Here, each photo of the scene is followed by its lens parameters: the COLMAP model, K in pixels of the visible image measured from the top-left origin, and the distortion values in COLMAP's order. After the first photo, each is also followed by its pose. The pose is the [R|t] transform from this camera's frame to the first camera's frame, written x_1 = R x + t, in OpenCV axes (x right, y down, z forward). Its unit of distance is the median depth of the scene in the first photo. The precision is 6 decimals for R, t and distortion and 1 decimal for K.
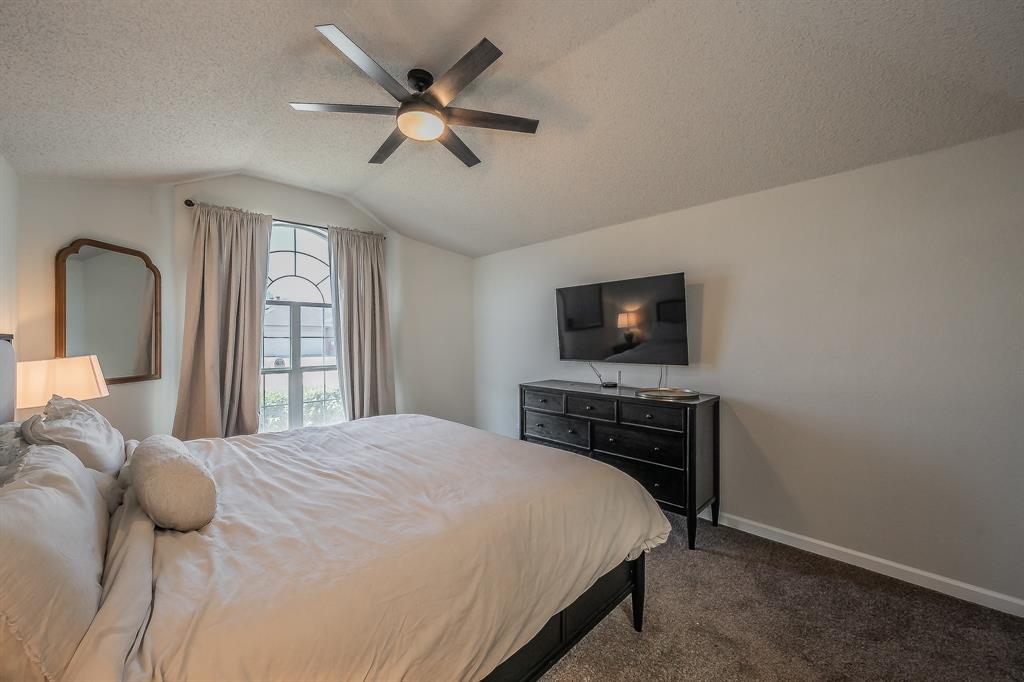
lens RADIAL K [[385.2, 0, 505.6], [0, 385.2, 336.6], [0, 0, 1]] dist [-0.001664, 0.000226]
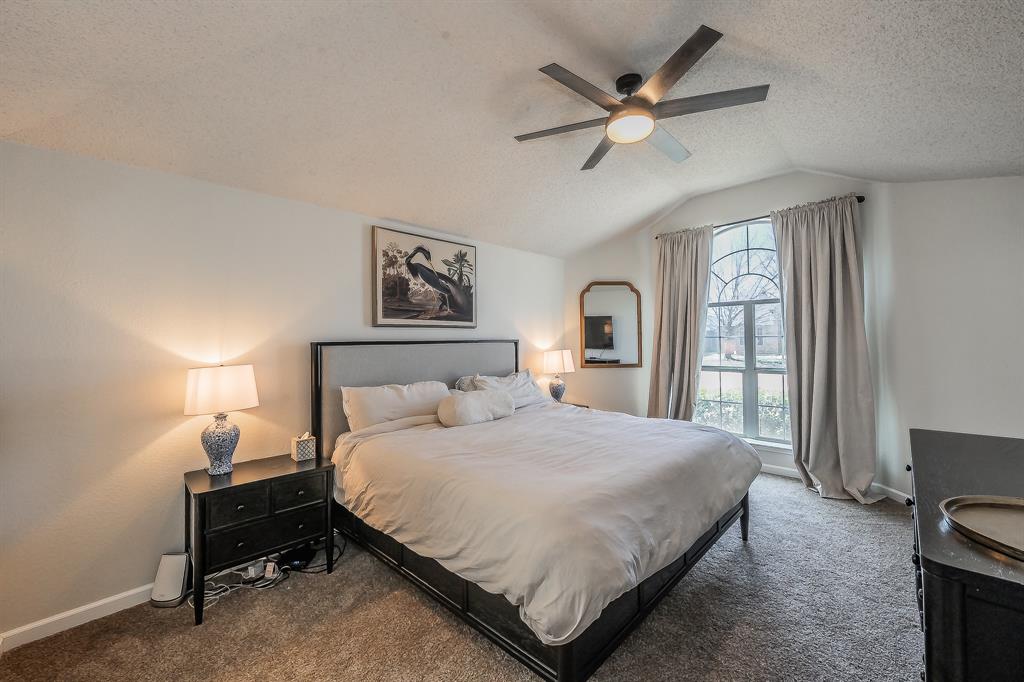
lens RADIAL K [[385.2, 0, 512.3], [0, 385.2, 338.9], [0, 0, 1]] dist [-0.001664, 0.000226]
pose [[0.054788, -0.002033, -0.998496, 0.404585], [0.013777, 0.999904, -0.001280, 0.000049], [0.998403, -0.013686, 0.054811, 0.348006]]
